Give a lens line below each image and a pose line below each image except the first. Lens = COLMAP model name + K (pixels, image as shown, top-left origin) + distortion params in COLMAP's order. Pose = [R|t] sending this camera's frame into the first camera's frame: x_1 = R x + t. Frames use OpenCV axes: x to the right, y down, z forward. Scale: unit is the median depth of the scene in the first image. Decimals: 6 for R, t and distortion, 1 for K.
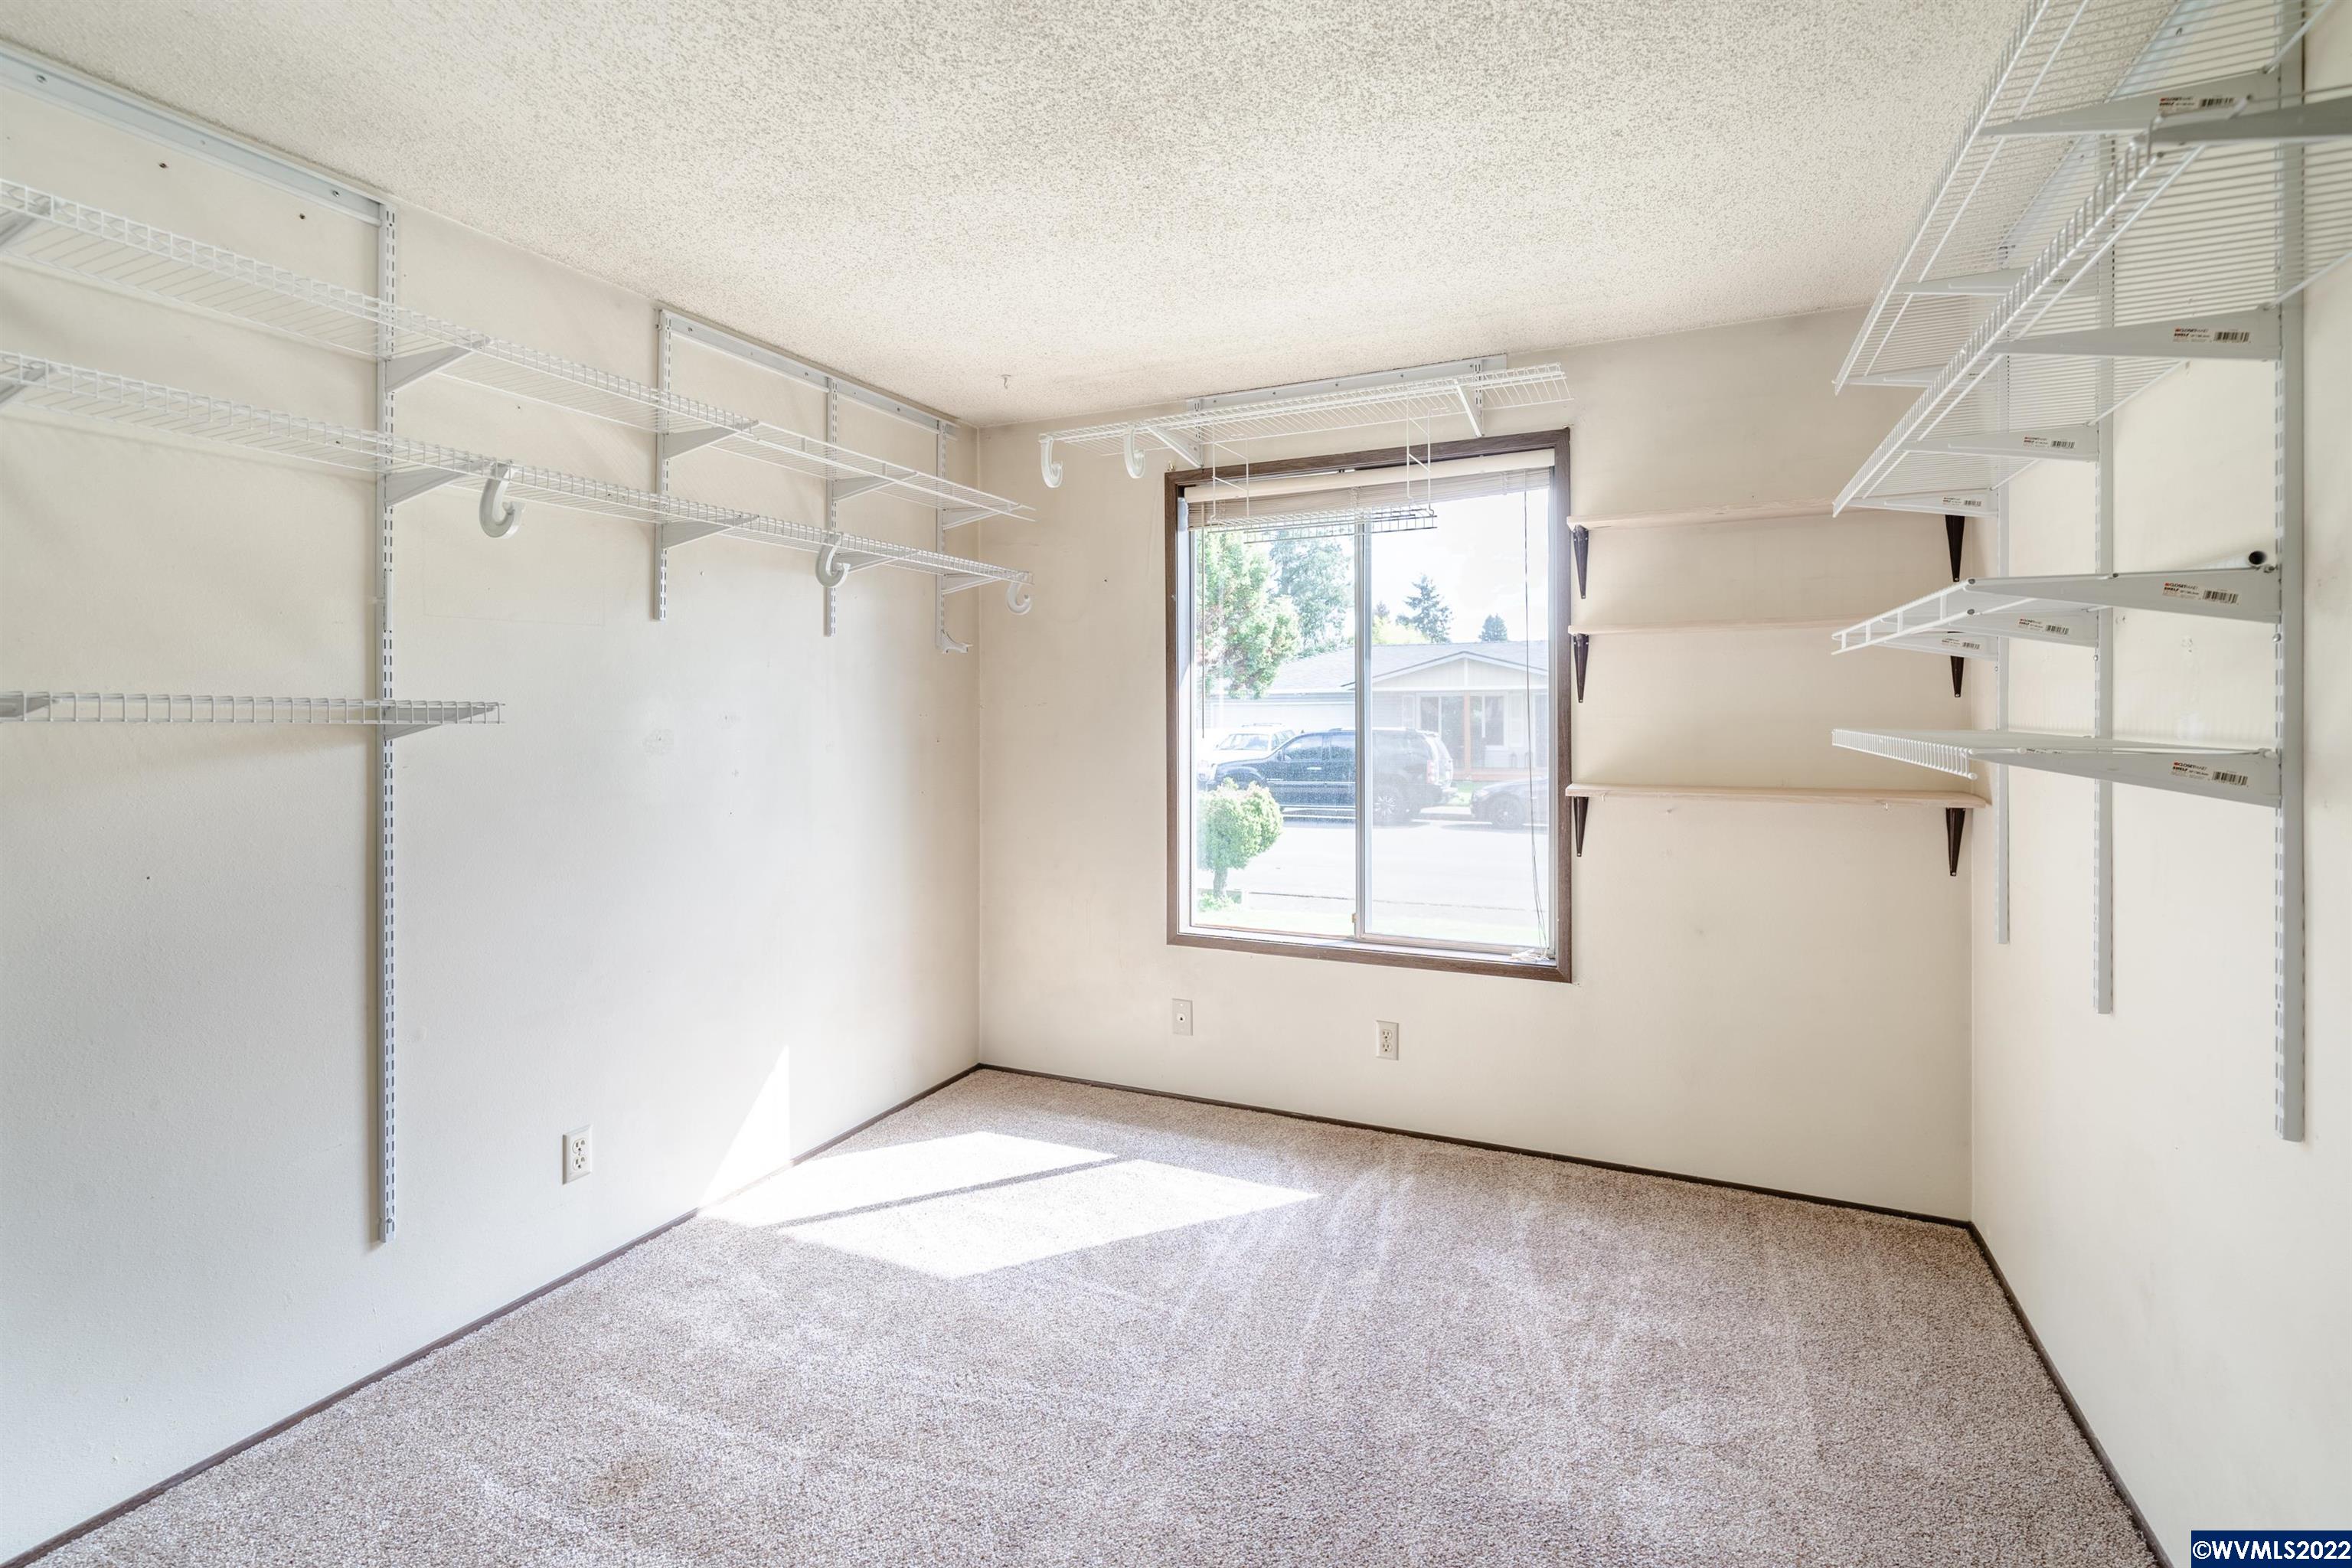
lens RADIAL K [[1036.5, 0, 1175.5], [0, 1036.5, 737.8], [0, 0, 1]] dist [0.001195, 0.000085]
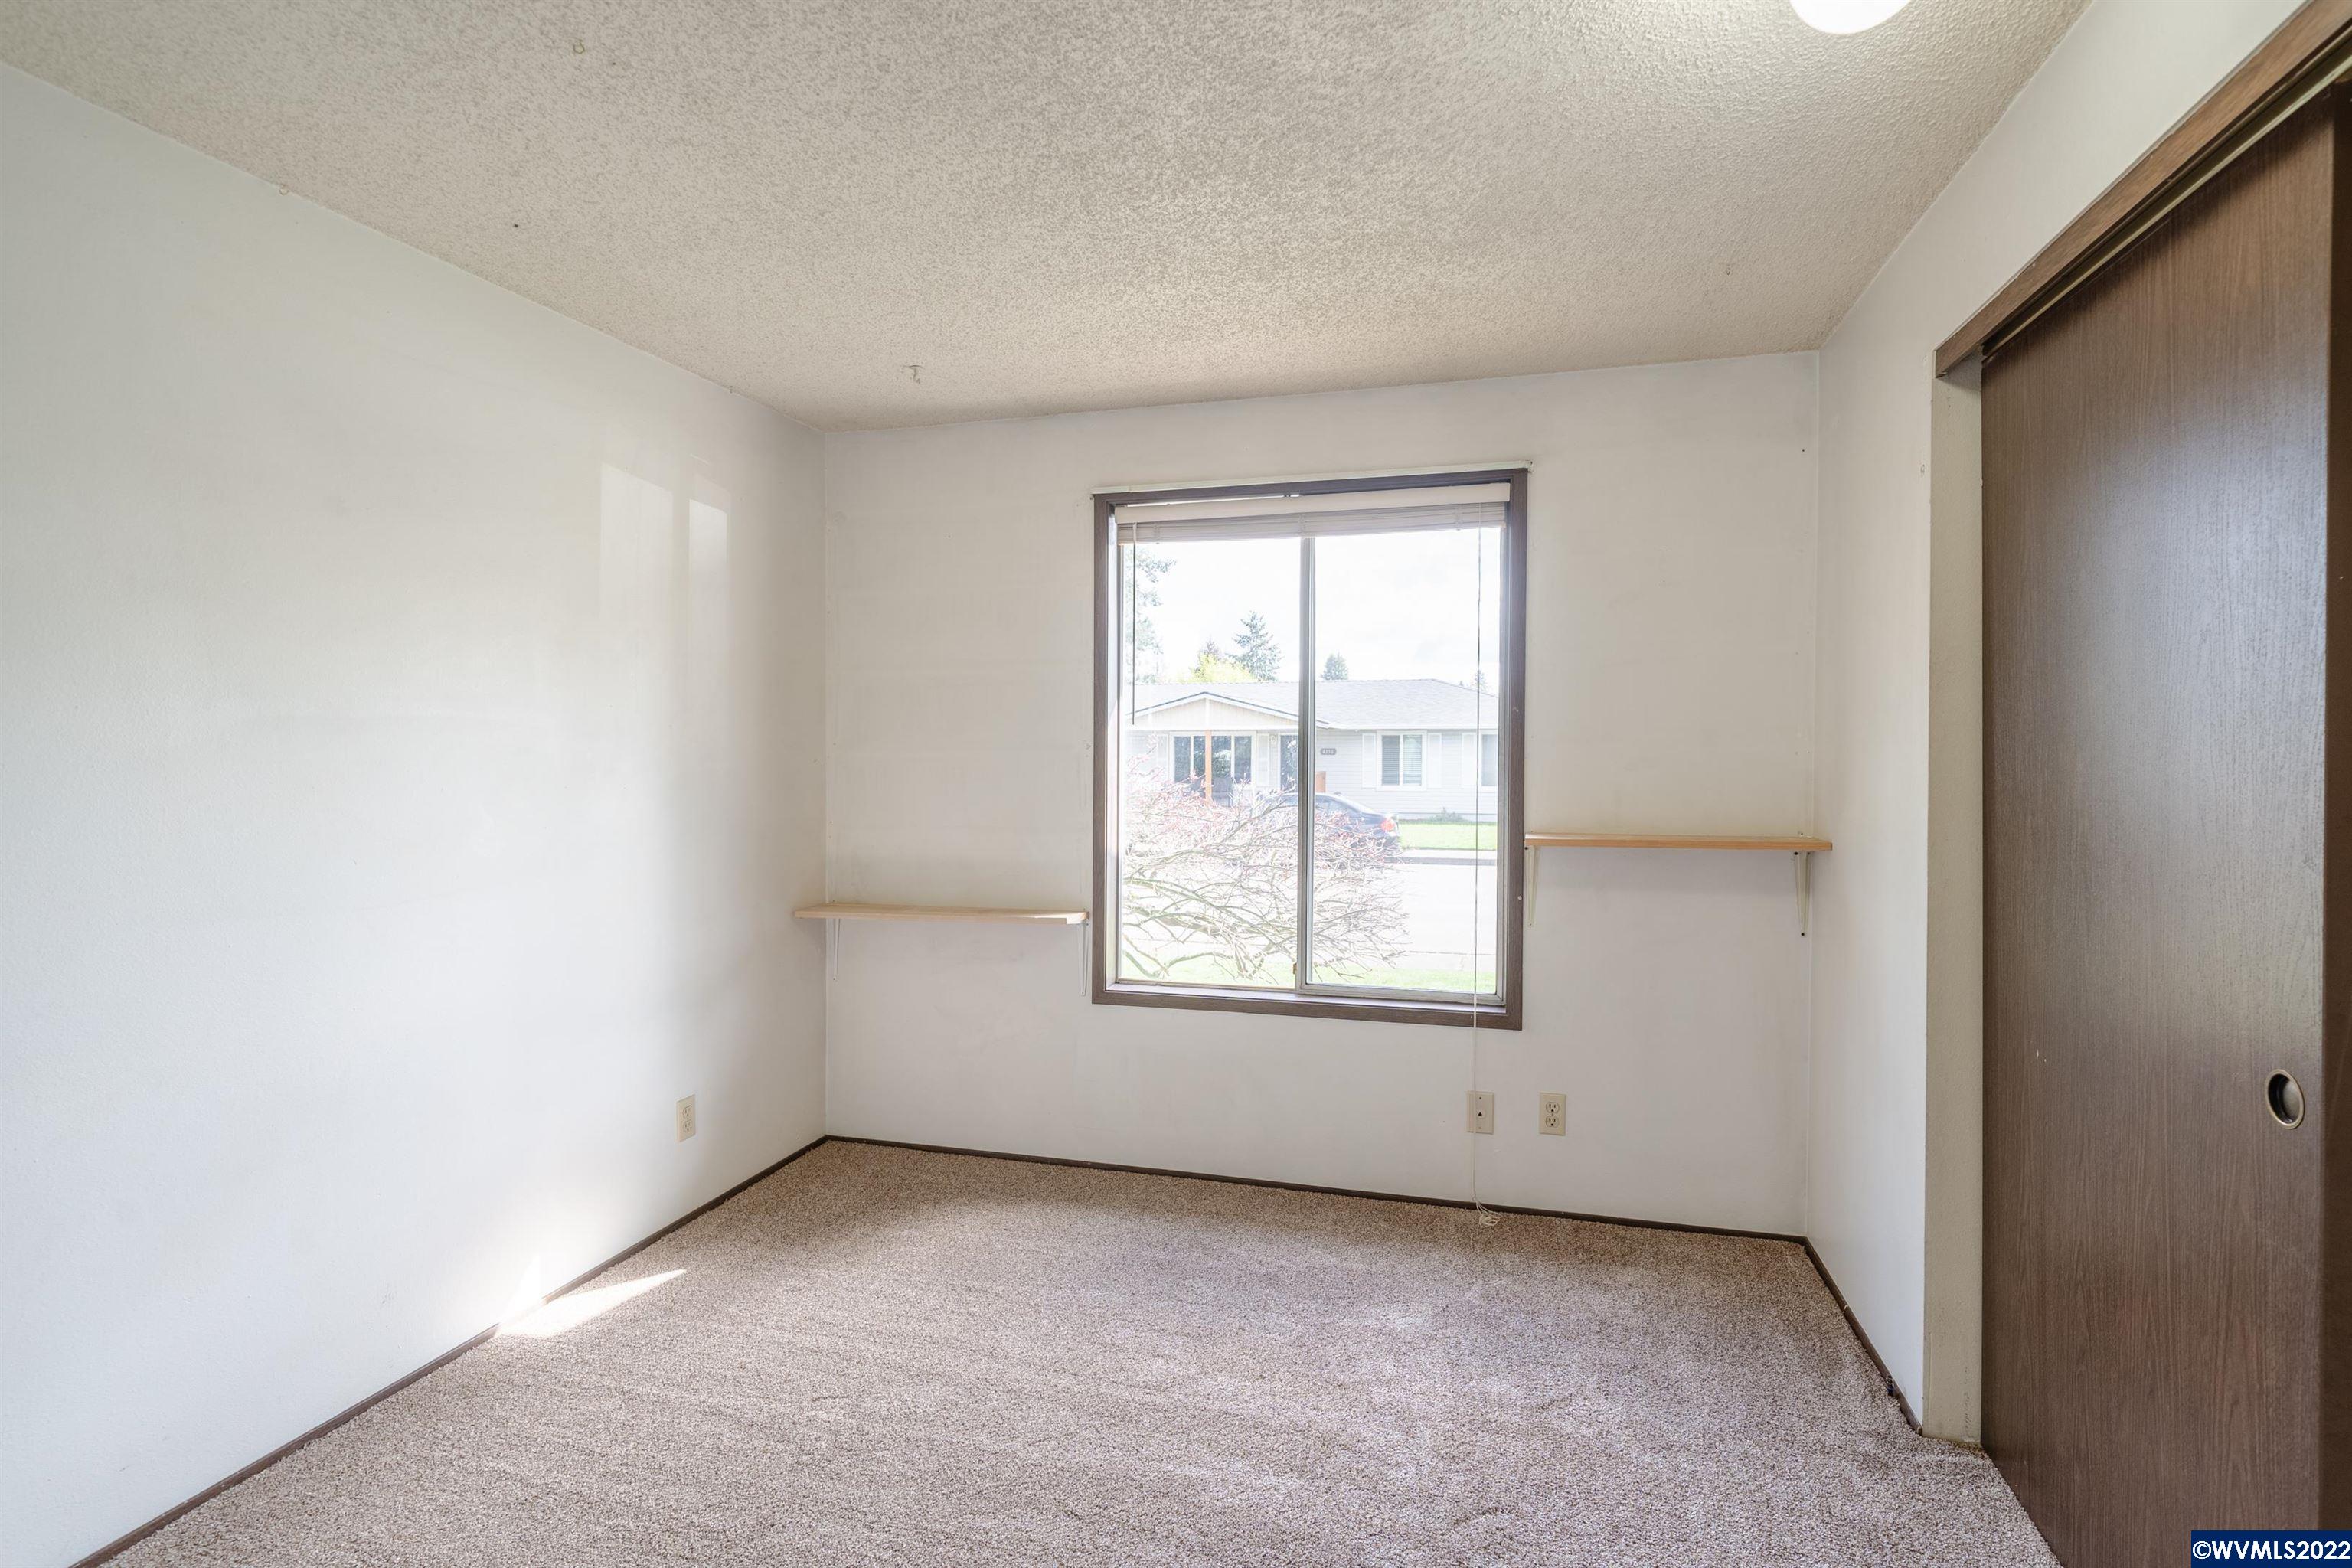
lens RADIAL K [[1077.7, 0, 1176.0], [0, 1077.7, 784.0], [0, 0, 1]] dist [0.001683, 0.000058]
pose [[0.983445, 0.006578, 0.181090, -0.109771], [-0.007726, 0.999954, 0.005631, 0.000658], [-0.181045, -0.006937, 0.983450, 0.050558]]
